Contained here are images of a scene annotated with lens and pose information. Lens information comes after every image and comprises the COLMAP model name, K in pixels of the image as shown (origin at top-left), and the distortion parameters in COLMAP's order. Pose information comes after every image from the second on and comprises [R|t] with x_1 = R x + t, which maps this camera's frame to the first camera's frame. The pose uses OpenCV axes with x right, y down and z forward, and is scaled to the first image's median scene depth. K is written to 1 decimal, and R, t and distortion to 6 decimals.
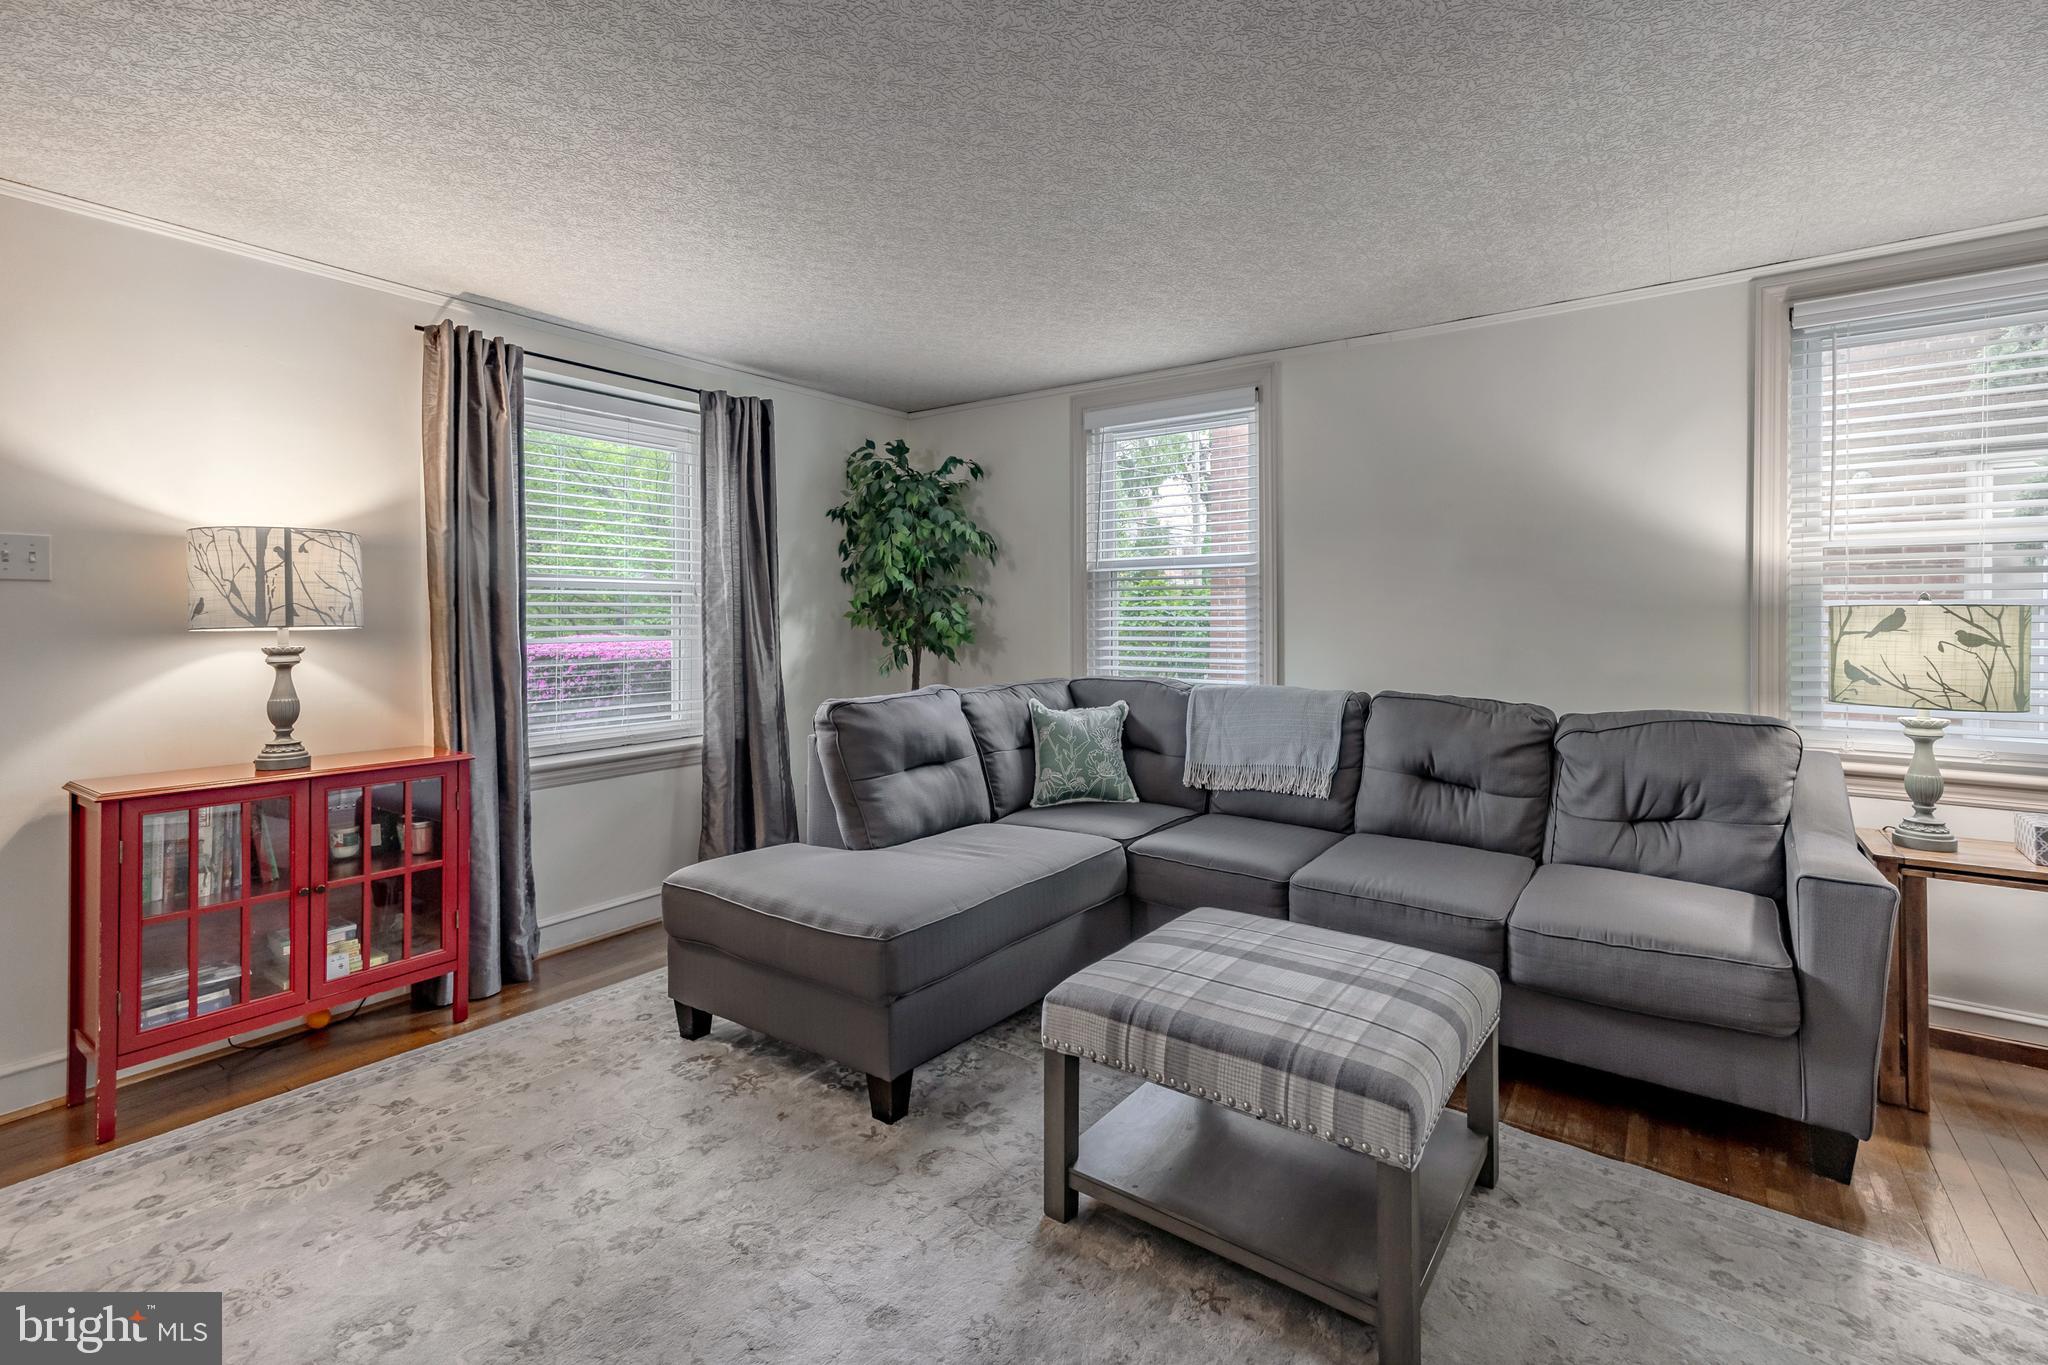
lens RADIAL K [[955.1, 0, 1050.5], [0, 955.1, 619.9], [0, 0, 1]] dist [0.001649, -0.000115]
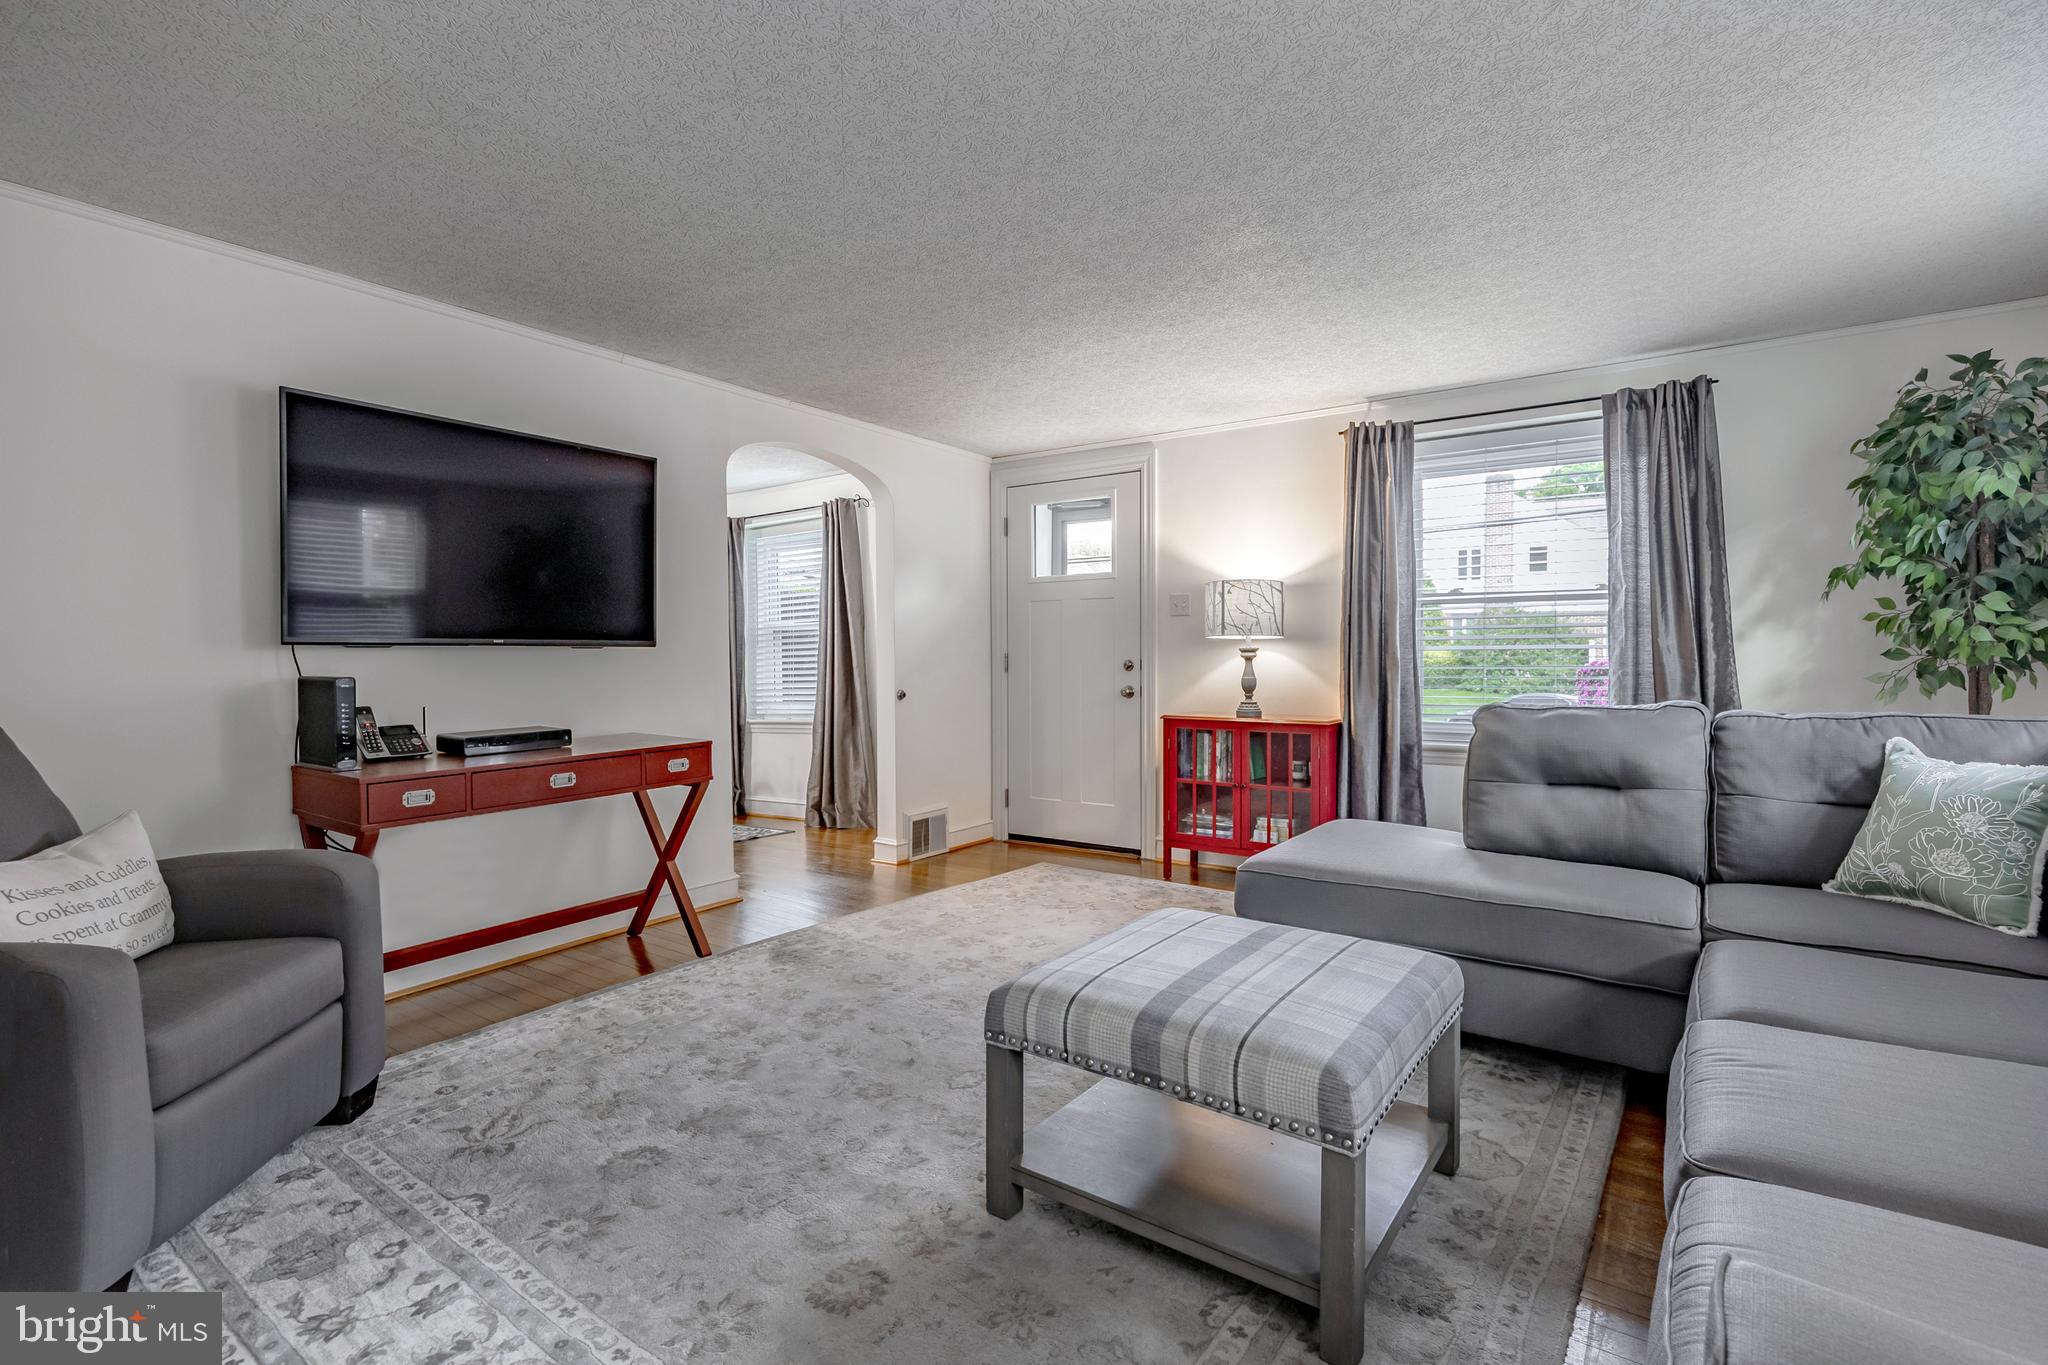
lens RADIAL K [[955.1, 0, 1028.6], [0, 955.1, 669.5], [0, 0, 1]] dist [0.001649, -0.000115]
pose [[-0.012383, 0.023904, -0.999638, 0.805881], [0.006011, 0.999698, 0.023831, 0.020877], [0.999905, -0.005714, -0.012523, 0.521469]]
